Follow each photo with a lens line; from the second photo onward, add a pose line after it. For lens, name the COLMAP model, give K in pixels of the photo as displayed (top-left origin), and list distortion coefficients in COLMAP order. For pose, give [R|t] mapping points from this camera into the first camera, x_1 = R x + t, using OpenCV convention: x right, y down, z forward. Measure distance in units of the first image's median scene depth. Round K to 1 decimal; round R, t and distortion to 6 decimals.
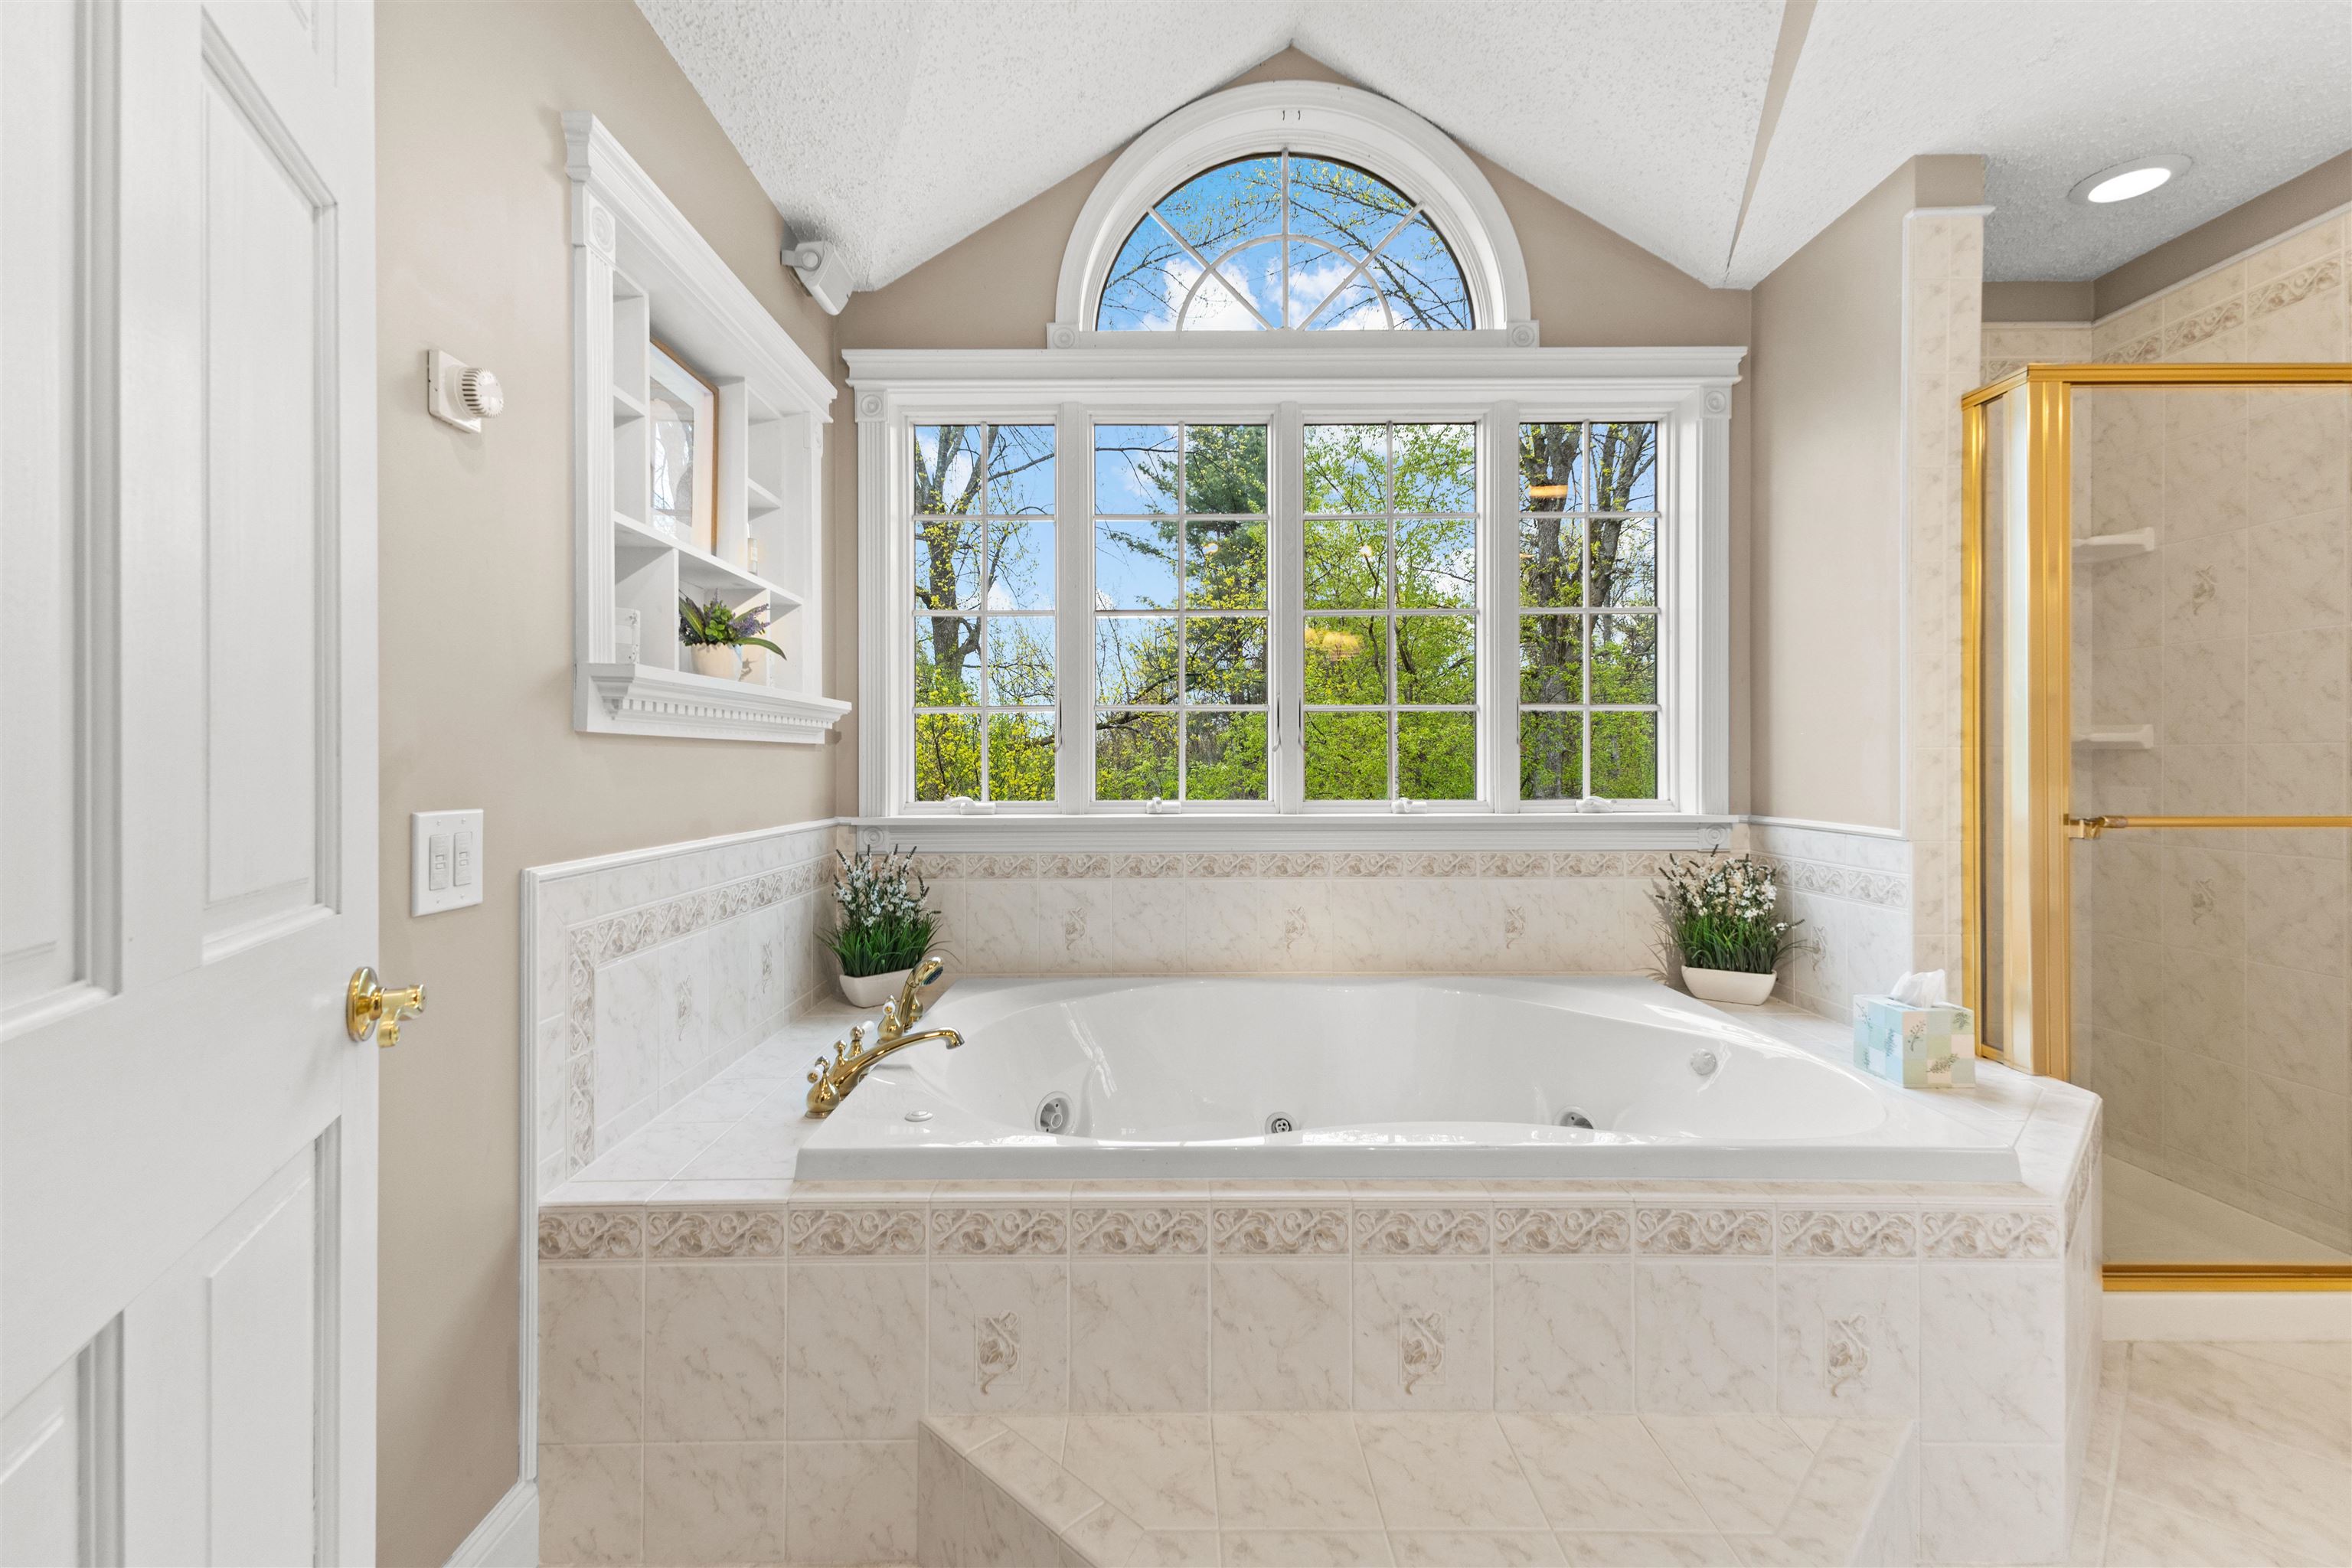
lens RADIAL K [[1037.8, 0, 1173.7], [0, 1037.8, 760.3], [0, 0, 1]] dist [0.014713, -0.000139]
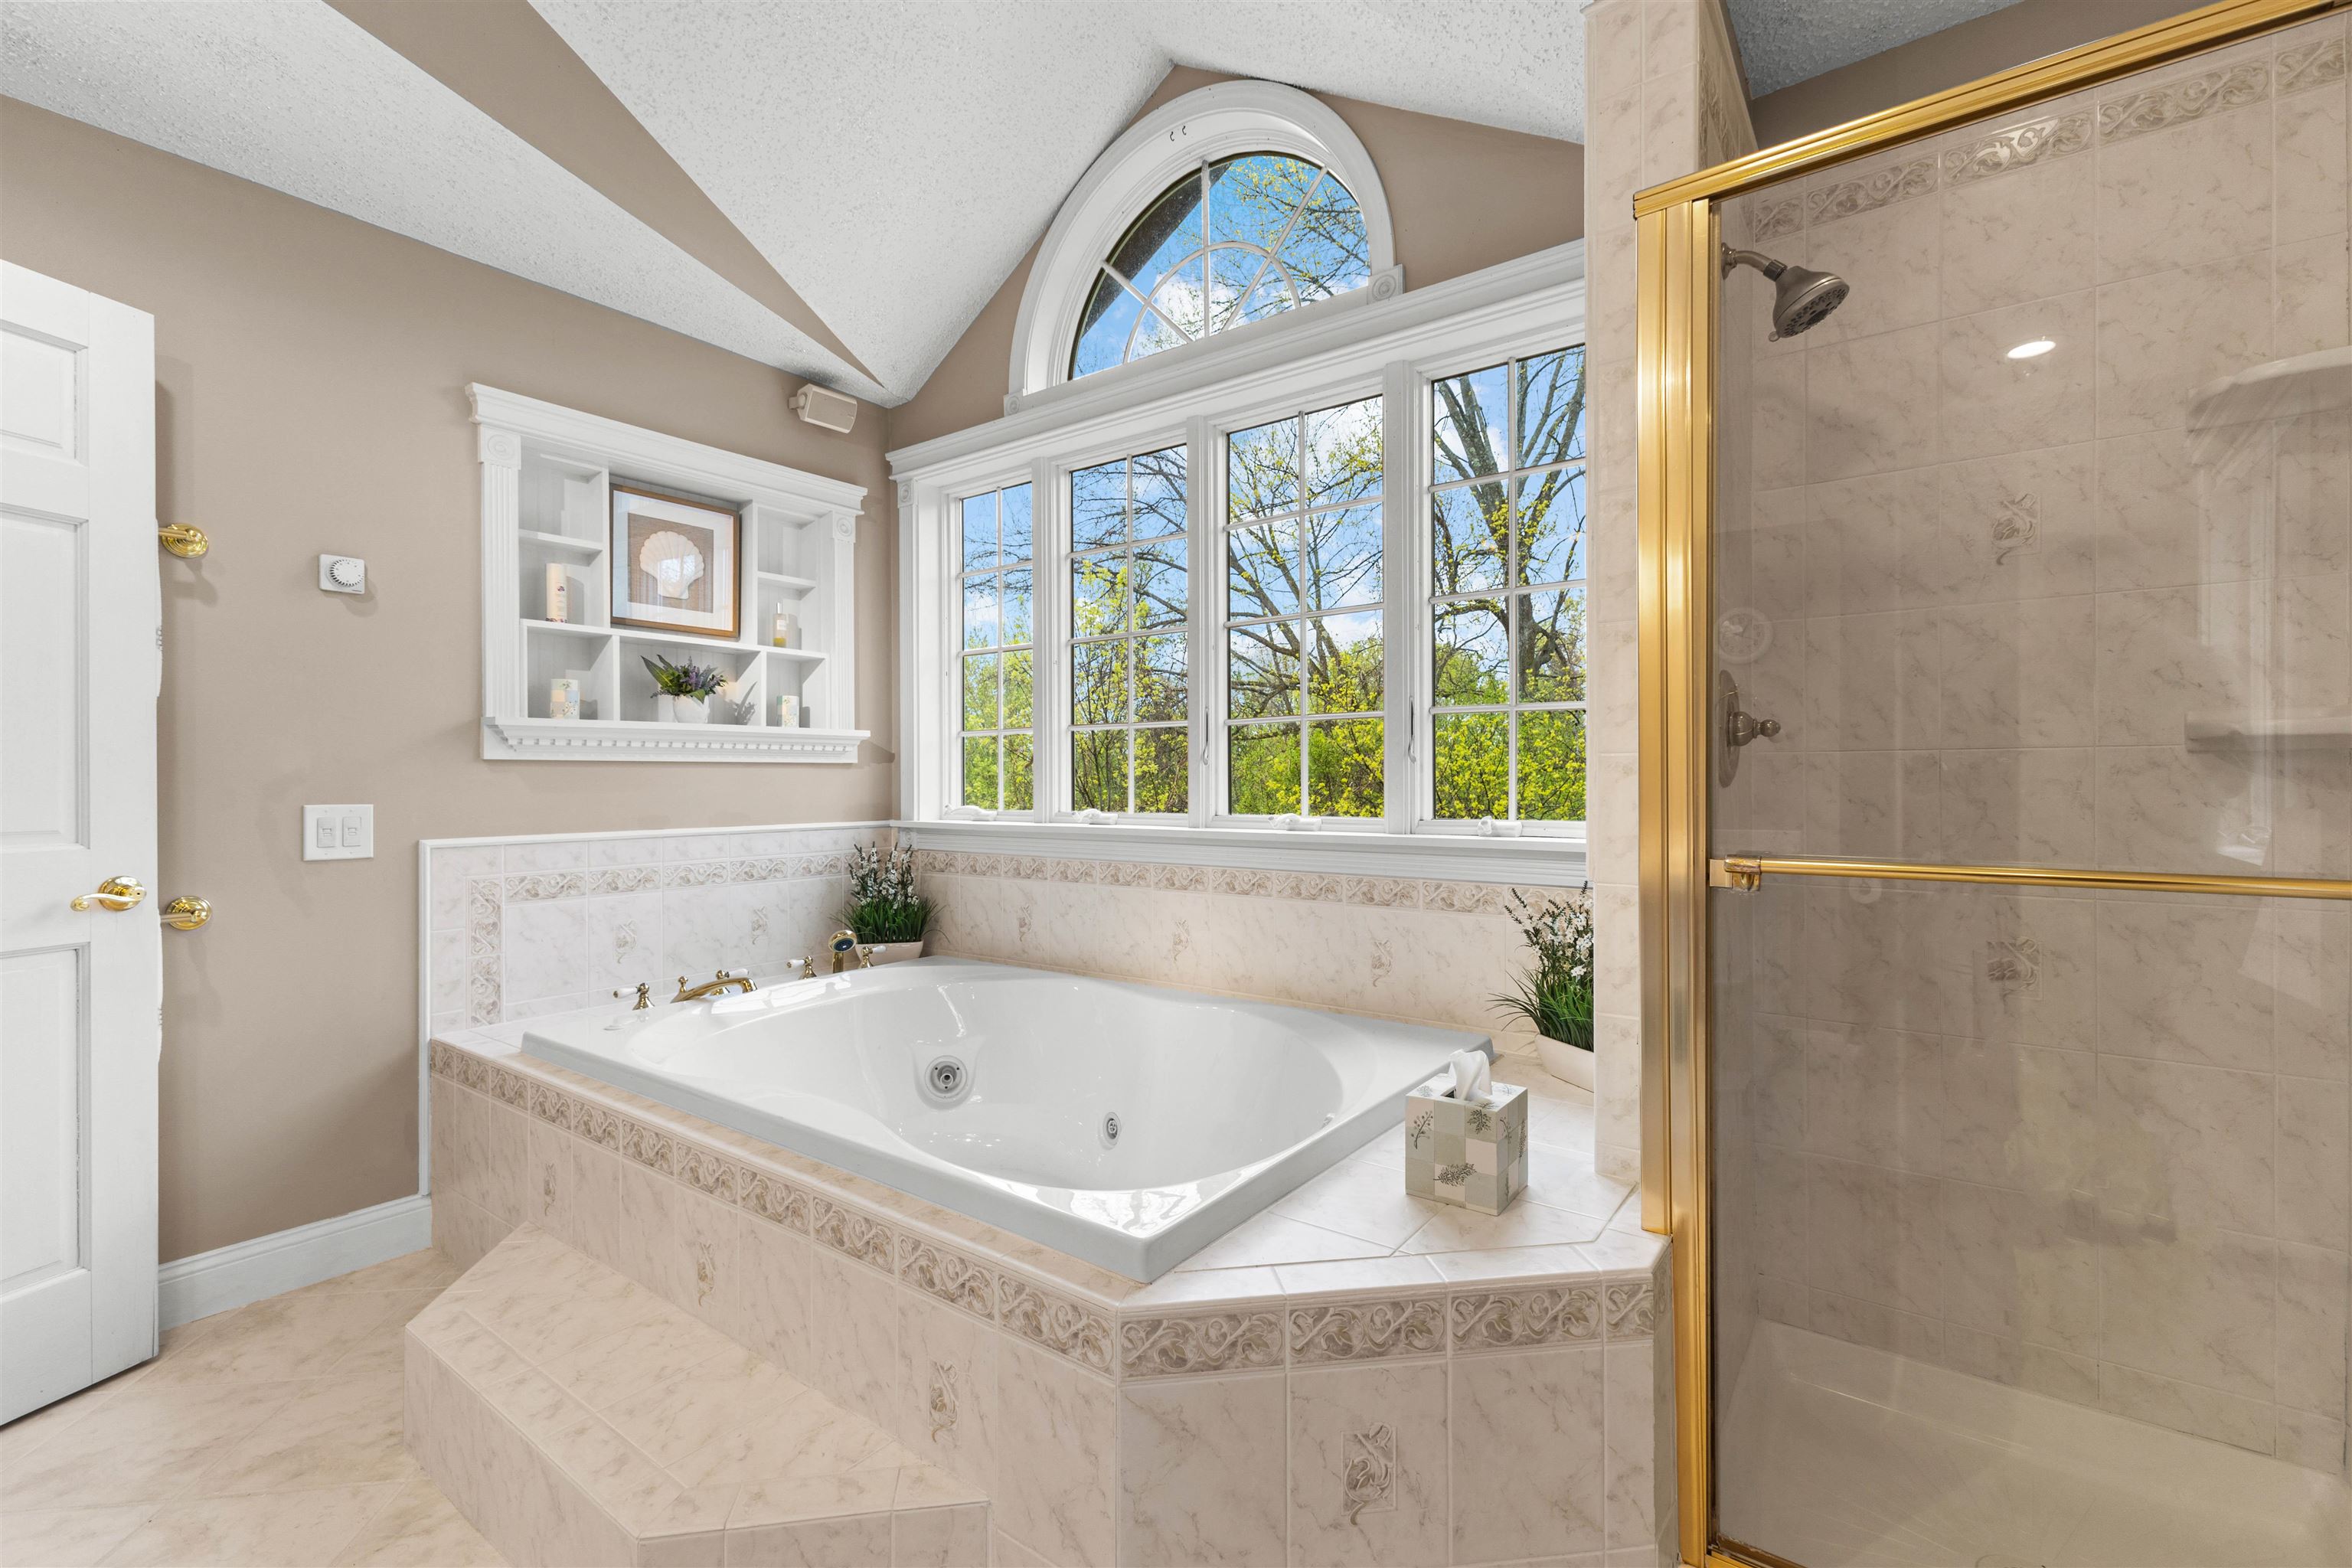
lens RADIAL K [[1028.9, 0, 1172.9], [0, 1028.9, 778.0], [0, 0, 1]] dist [0.013911, -0.001086]
pose [[0.797047, -0.001529, -0.603915, 0.784507], [0.003516, 0.999992, 0.002108, 0.001744], [0.603907, -0.003804, 0.797046, 0.219789]]
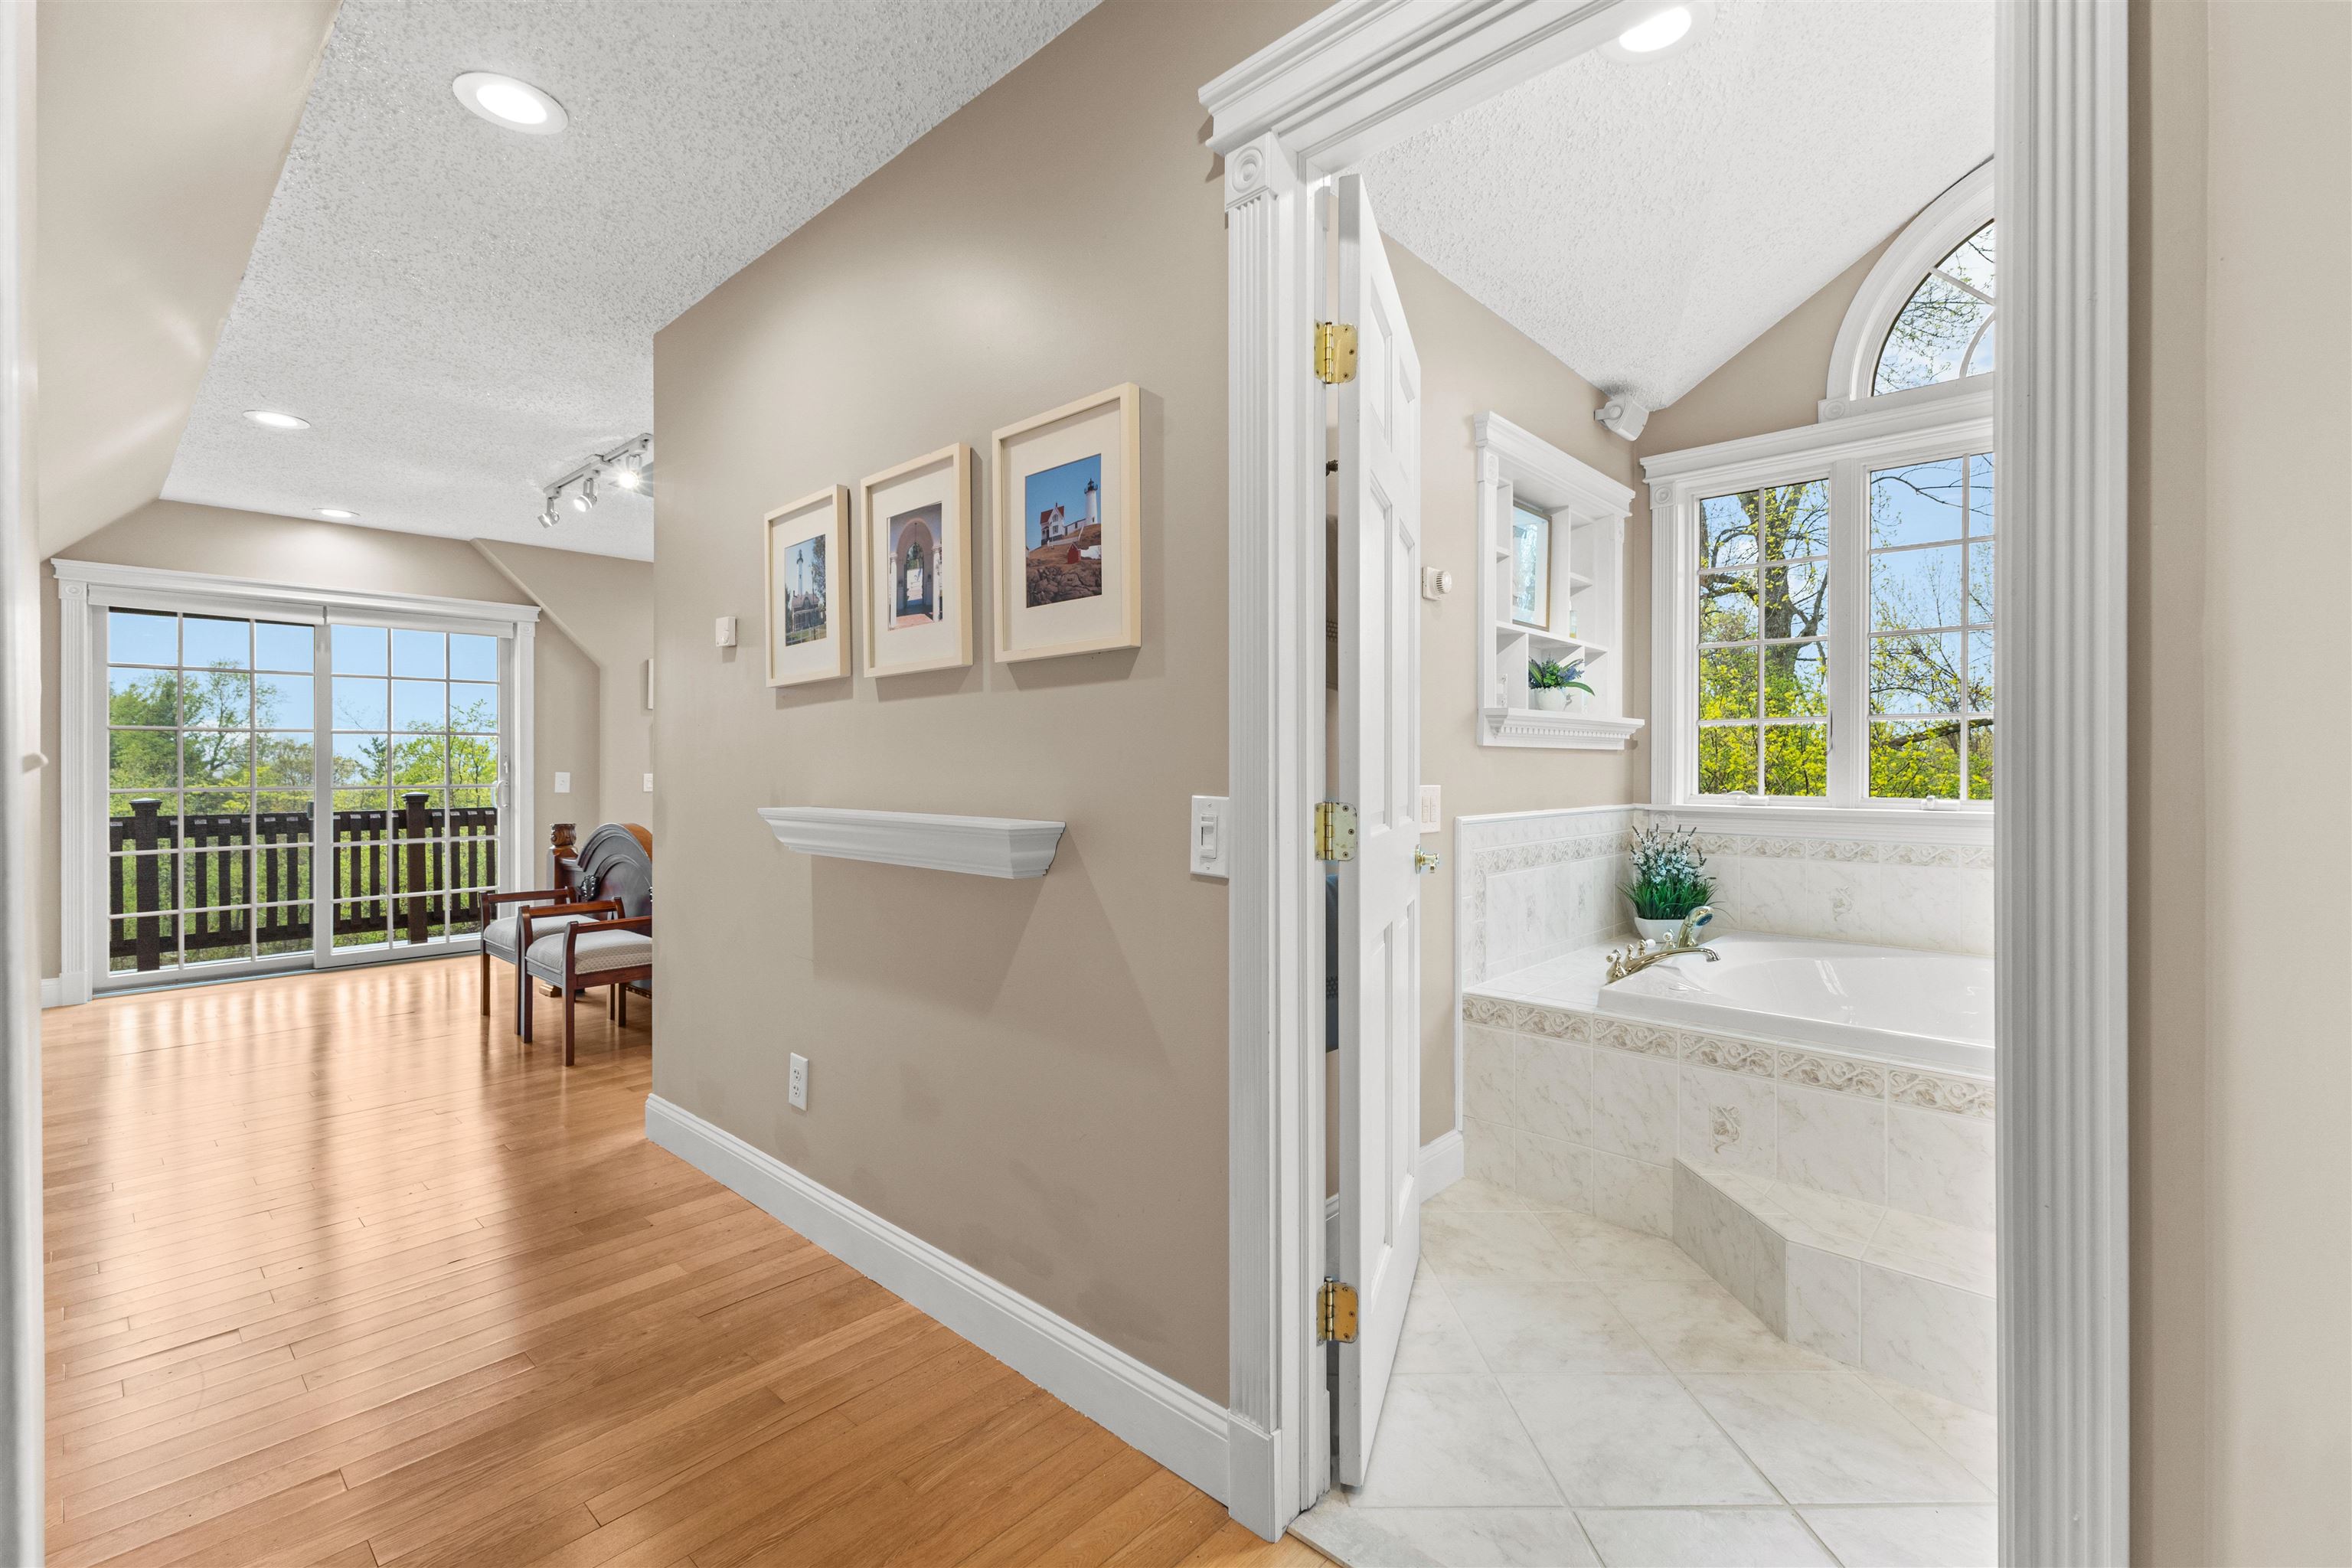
lens RADIAL K [[1025.0, 0, 1166.8], [0, 1025.0, 762.7], [0, 0, 1]] dist [0.012687, -0.000360]
pose [[0.725824, 0.003767, -0.687870, 0.168944], [-0.002688, 0.999993, 0.002639, -0.000360], [0.687875, -0.000067, 0.725829, -0.425681]]
